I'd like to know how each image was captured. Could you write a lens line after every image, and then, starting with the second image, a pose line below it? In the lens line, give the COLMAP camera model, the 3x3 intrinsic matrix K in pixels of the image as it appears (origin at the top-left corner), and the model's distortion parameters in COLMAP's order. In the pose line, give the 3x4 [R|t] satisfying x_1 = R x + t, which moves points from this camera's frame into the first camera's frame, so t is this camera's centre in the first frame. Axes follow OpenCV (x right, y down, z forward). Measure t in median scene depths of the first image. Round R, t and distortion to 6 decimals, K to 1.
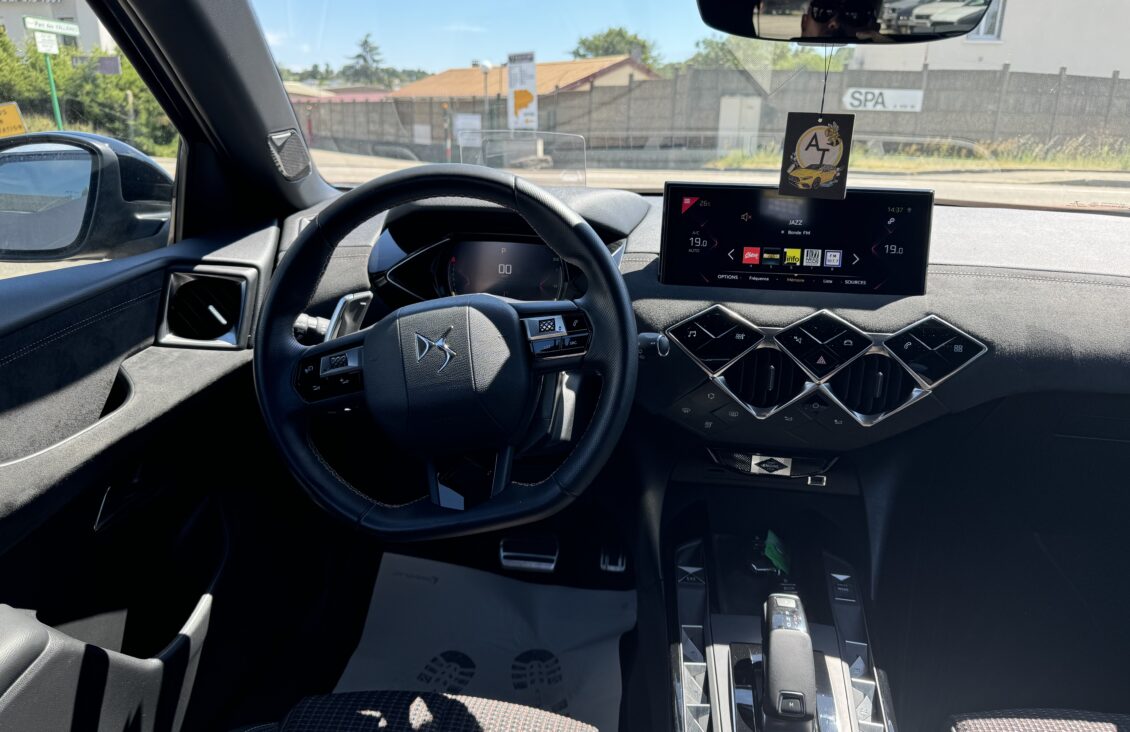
lens RADIAL K [[804.8, 0, 564.0], [0, 804.8, 362.2], [0, 0, 1]] dist [0.022301, -0.033491]
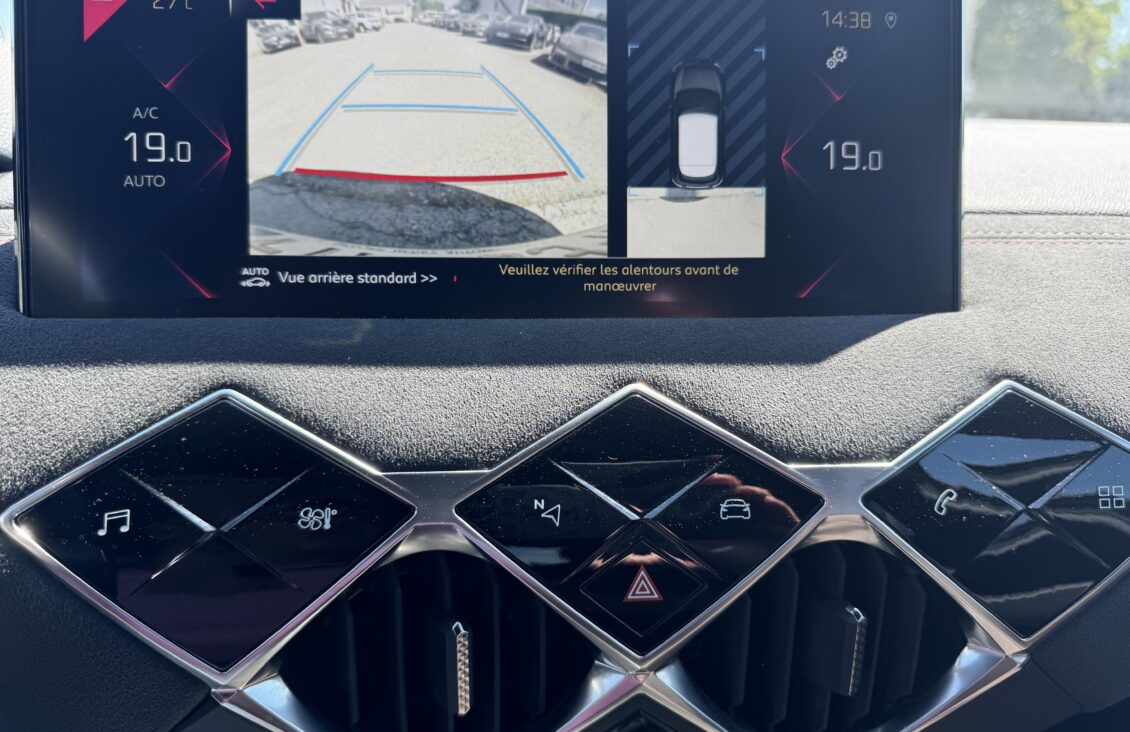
lens RADIAL K [[804.8, 0, 558.6], [0, 804.8, 364.0], [0, 0, 1]] dist [0.022301, -0.033491]
pose [[0.973406, -0.066770, 0.219139, 0.238890], [0.070174, 0.997504, -0.007777, -0.071115], [-0.218073, 0.022948, 0.975663, 0.745061]]
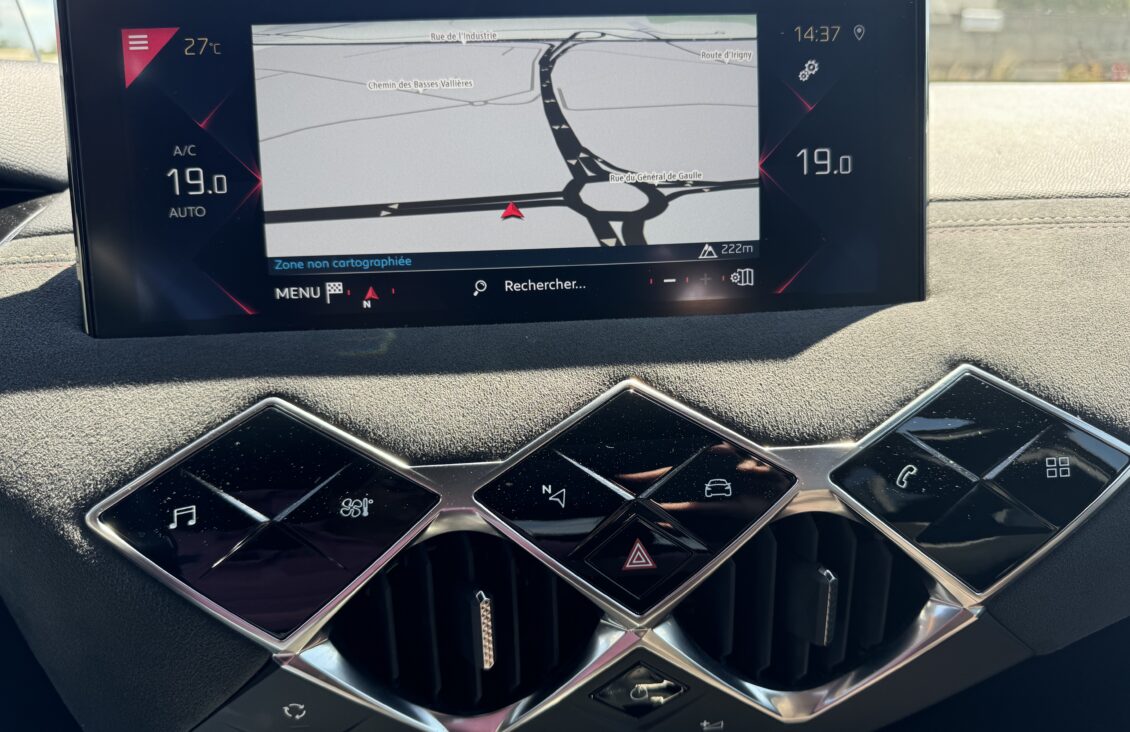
lens RADIAL K [[804.8, 0, 562.6], [0, 804.8, 359.8], [0, 0, 1]] dist [0.022301, -0.033491]
pose [[0.975214, -0.110337, 0.191790, 0.240531], [0.102829, 0.993506, 0.048704, -0.089030], [-0.195919, -0.027775, 0.980227, 0.710823]]
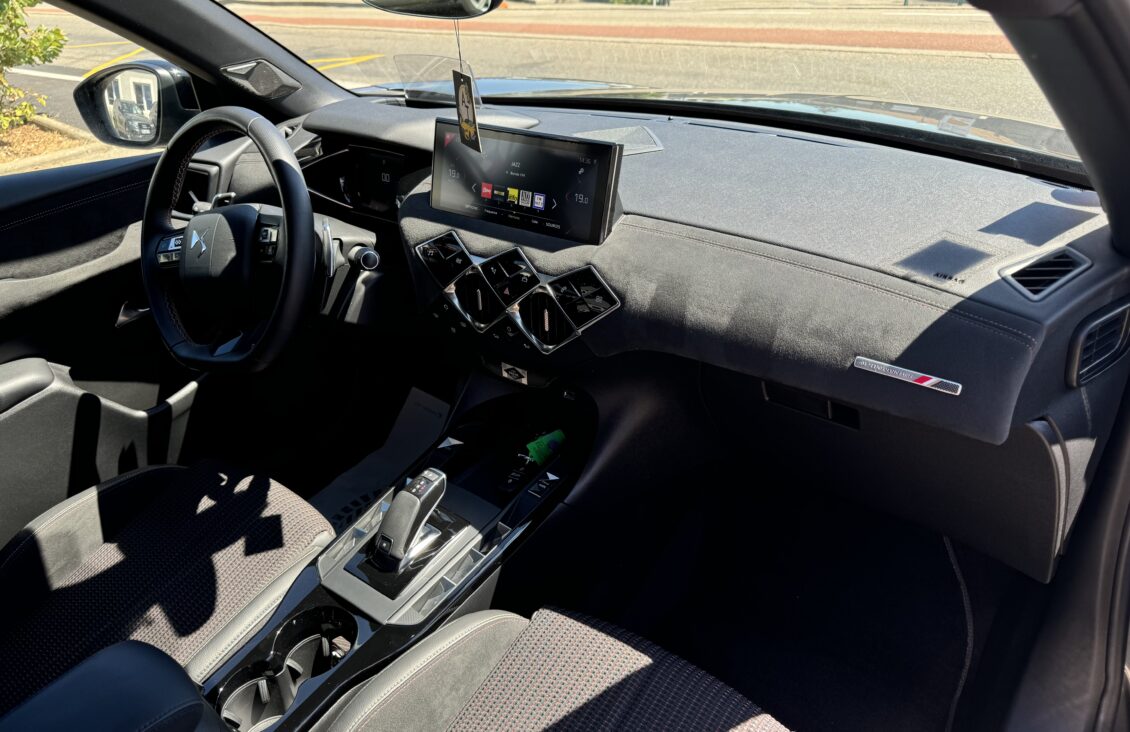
lens RADIAL K [[804.8, 0, 572.1], [0, 804.8, 370.5], [0, 0, 1]] dist [0.022301, -0.033491]
pose [[0.861315, 0.196197, -0.468660, 0.947007], [-0.103777, 0.970921, 0.215737, -0.147687], [0.497359, -0.137182, 0.856630, 0.045405]]
